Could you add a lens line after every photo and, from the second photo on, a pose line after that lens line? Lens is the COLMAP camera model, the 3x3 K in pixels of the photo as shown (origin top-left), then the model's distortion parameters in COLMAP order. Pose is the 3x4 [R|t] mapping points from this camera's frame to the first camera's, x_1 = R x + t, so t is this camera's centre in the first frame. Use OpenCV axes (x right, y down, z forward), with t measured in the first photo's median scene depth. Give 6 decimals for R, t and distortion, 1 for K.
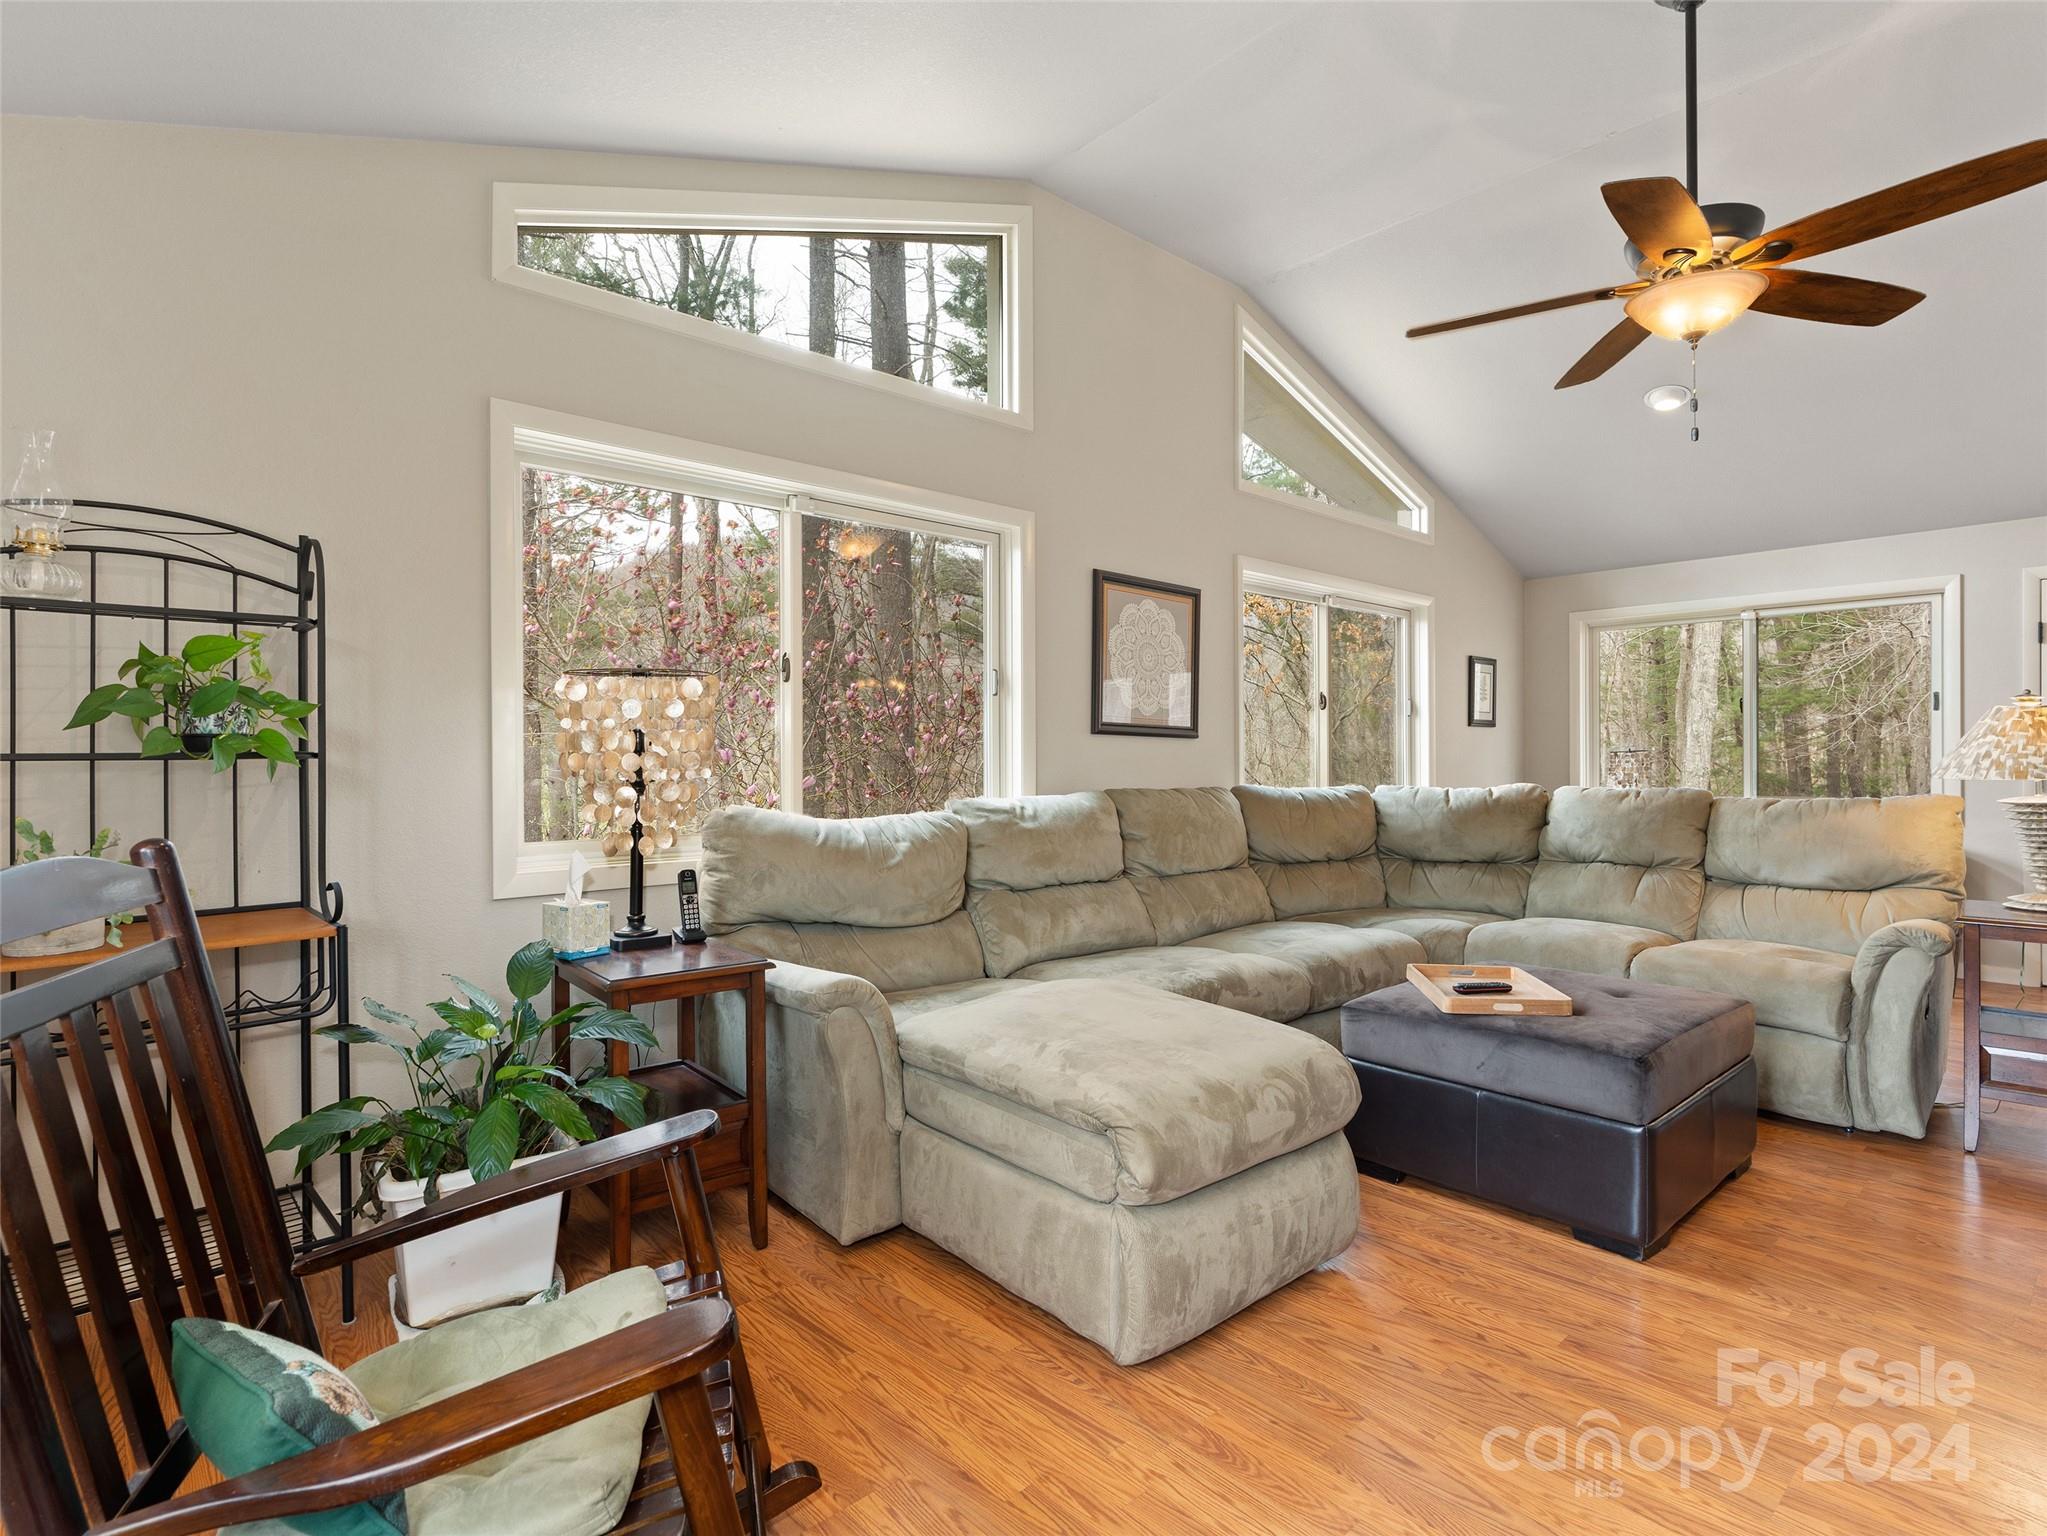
lens RADIAL K [[1033.9, 0, 1037.2], [0, 1033.9, 769.4], [0, 0, 1]] dist [-0.004715, 0.001240]
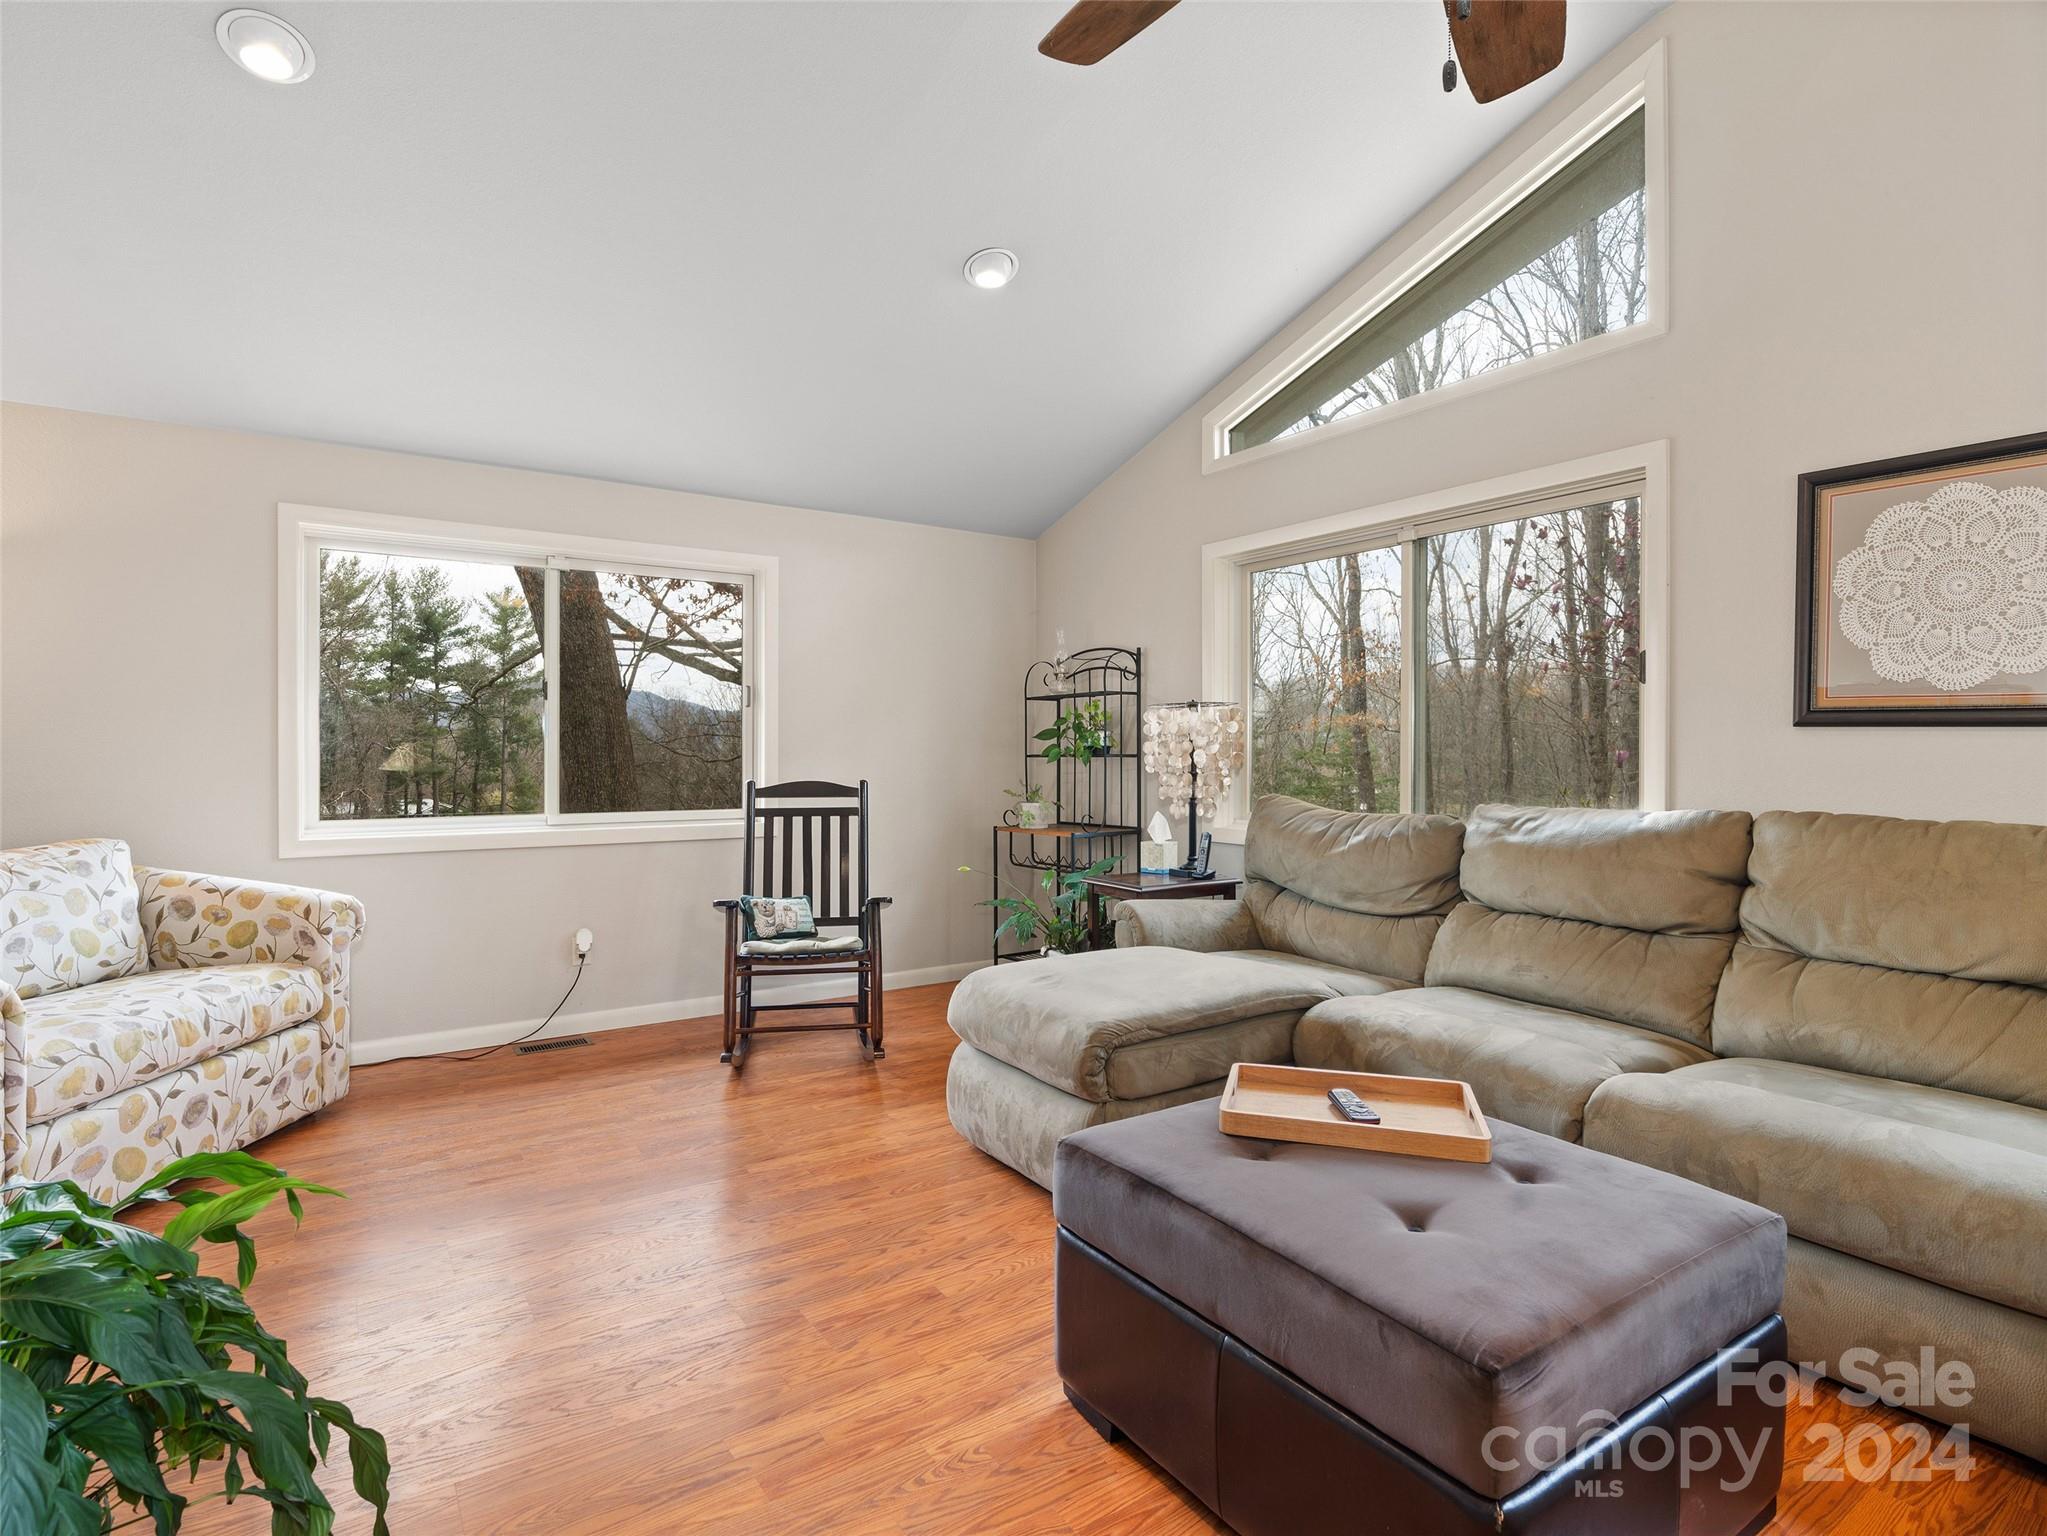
lens RADIAL K [[1033.9, 0, 1031.9], [0, 1033.9, 752.1], [0, 0, 1]] dist [-0.004715, 0.001240]
pose [[-0.135369, 0.000853, -0.990795, 1.103128], [-0.010052, 0.999947, 0.002234, -0.018893], [0.990744, 0.010261, -0.135353, 0.860824]]
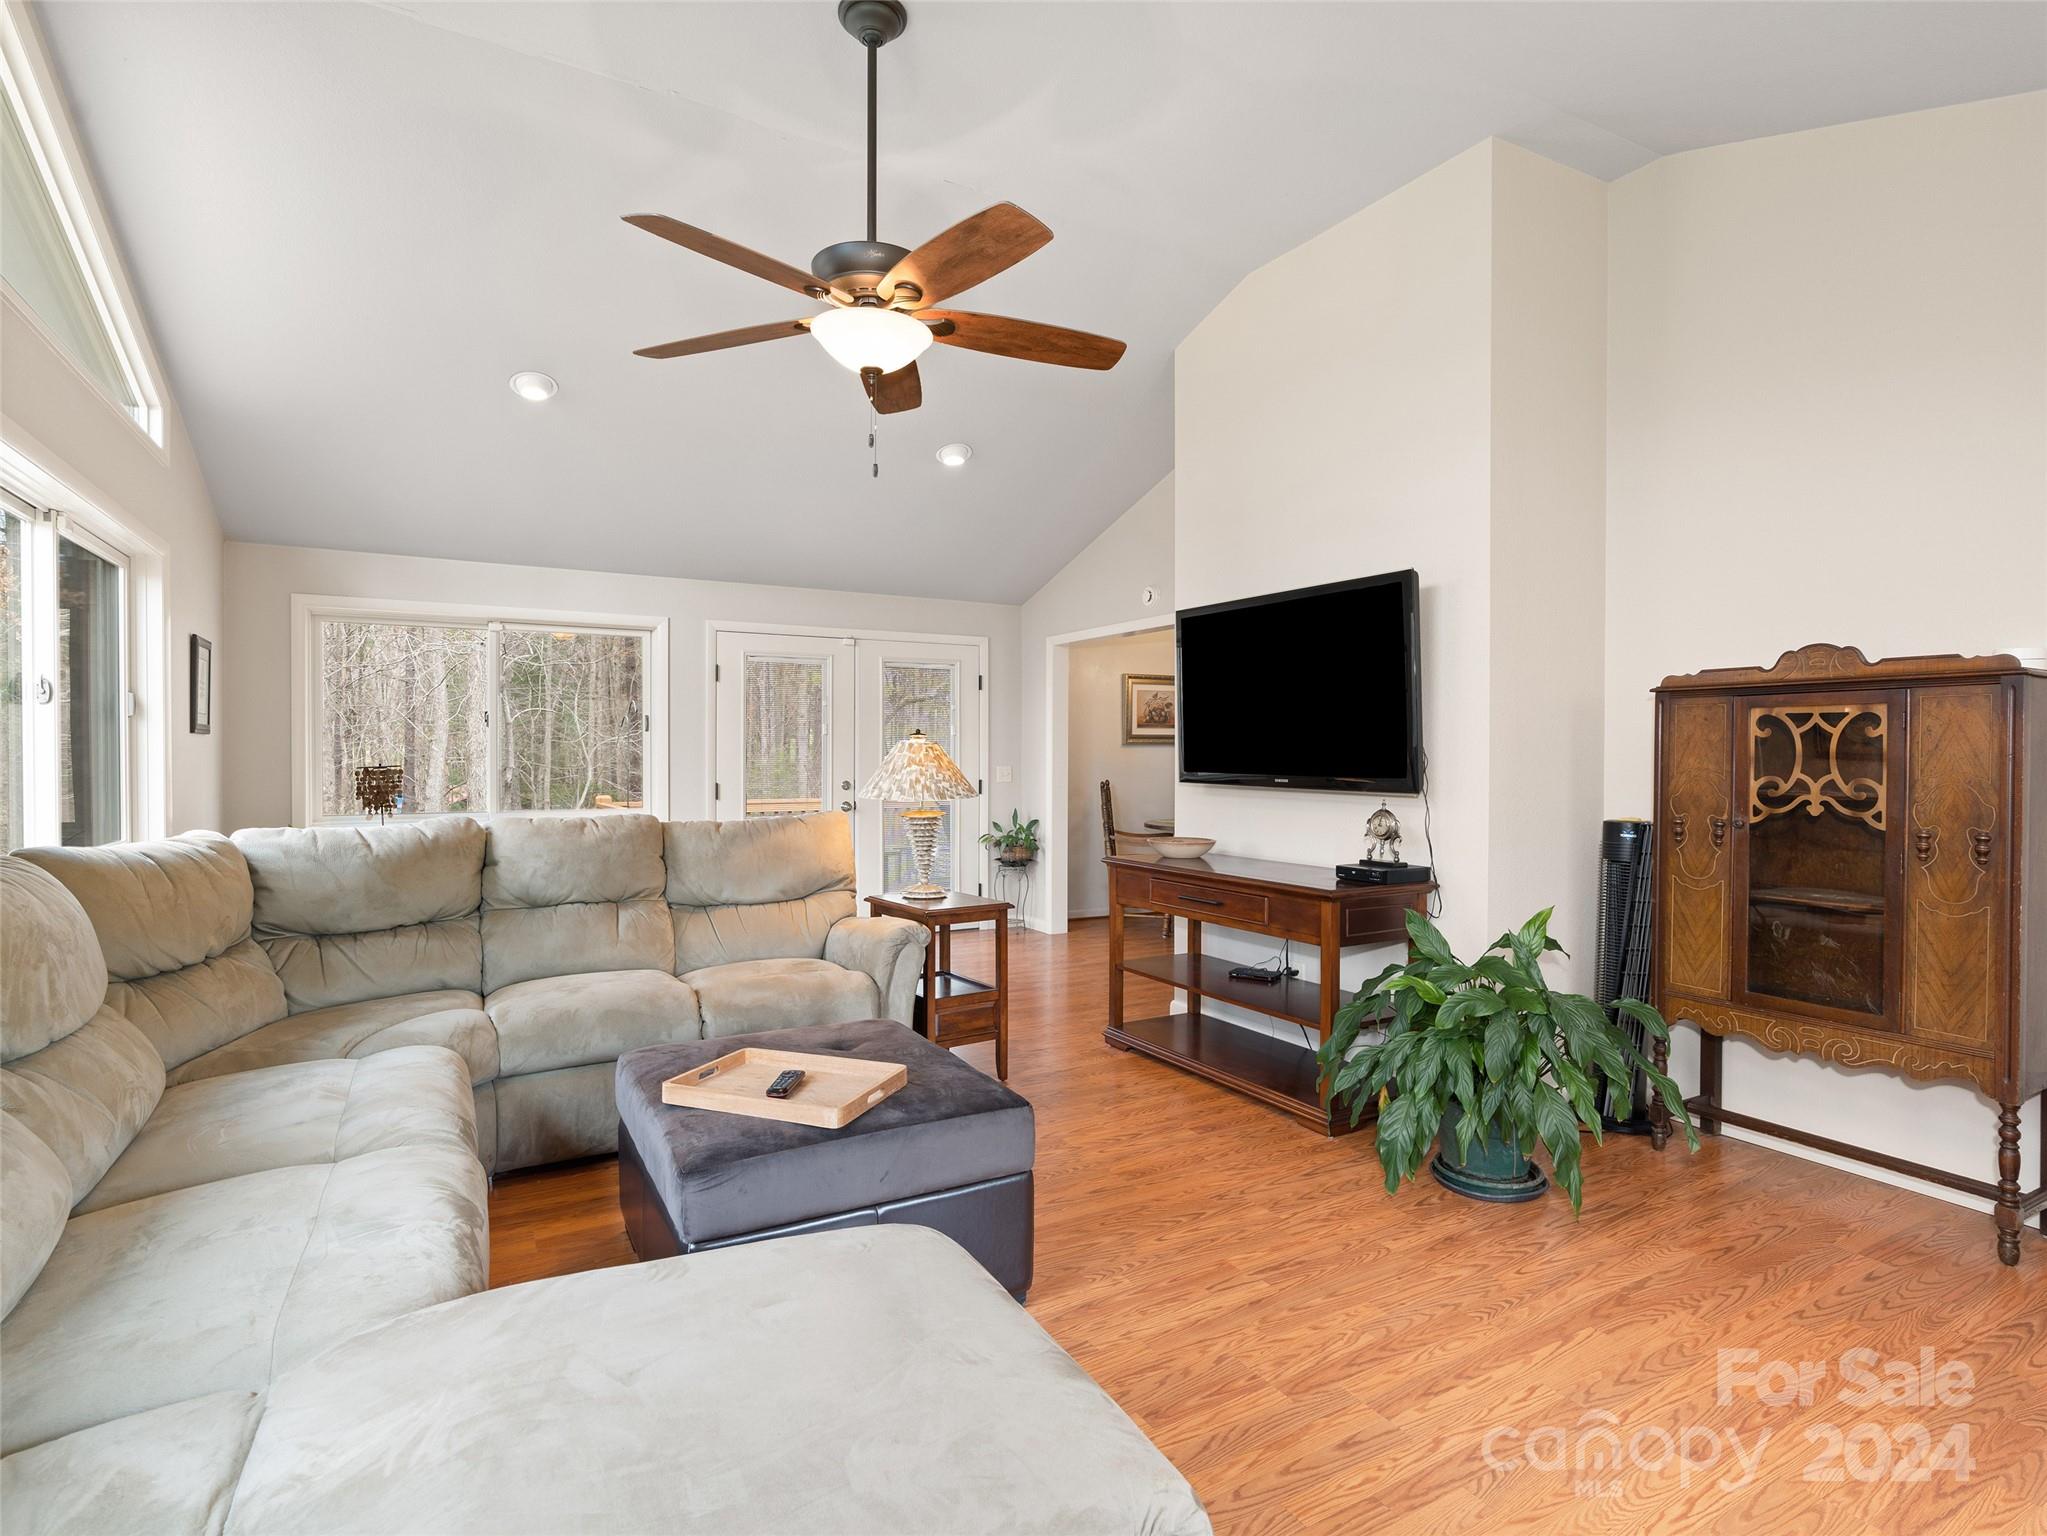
lens RADIAL K [[1033.9, 0, 1025.5], [0, 1033.9, 771.0], [0, 0, 1]] dist [-0.004715, 0.001240]
pose [[0.240064, -0.010998, 0.970695, -0.202894], [0.008023, 0.999924, 0.009345, -0.026525], [-0.970724, 0.005545, 0.240134, 0.406384]]
